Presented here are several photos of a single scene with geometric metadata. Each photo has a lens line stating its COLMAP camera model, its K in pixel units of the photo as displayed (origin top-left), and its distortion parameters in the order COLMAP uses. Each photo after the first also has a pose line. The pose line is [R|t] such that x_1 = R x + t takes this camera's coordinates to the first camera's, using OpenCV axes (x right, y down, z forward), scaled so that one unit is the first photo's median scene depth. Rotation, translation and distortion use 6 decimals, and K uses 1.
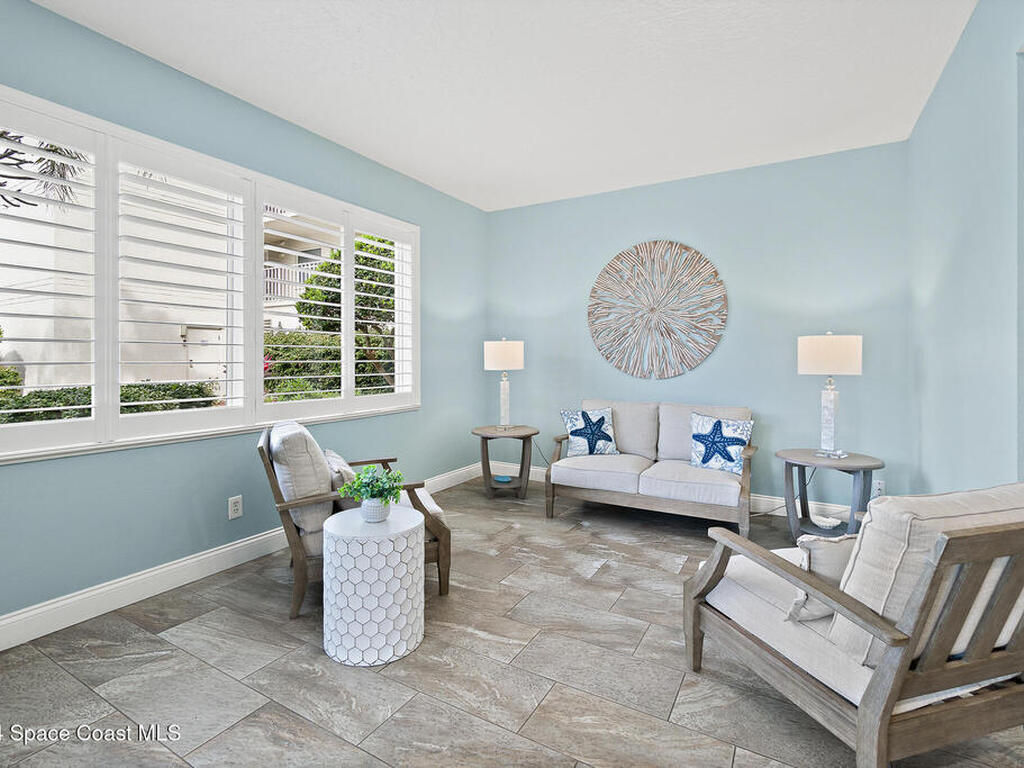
lens RADIAL K [[512.9, 0, 494.0], [0, 512.9, 357.5], [0, 0, 1]] dist [-0.007313, 0.001427]
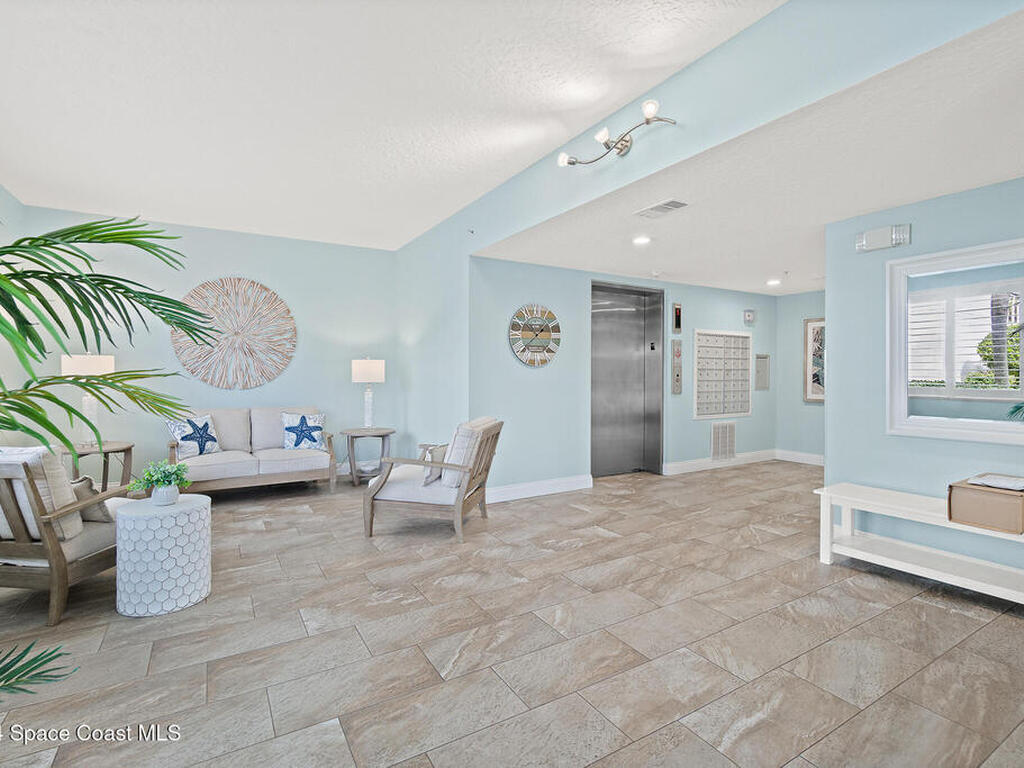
lens RADIAL K [[512.9, 0, 508.6], [0, 512.9, 378.6], [0, 0, 1]] dist [-0.007313, 0.001427]
pose [[0.471649, -0.012880, 0.881692, -0.576473], [-0.004104, 0.999850, 0.016802, -0.009116], [-0.881777, -0.011543, 0.471526, -0.198441]]
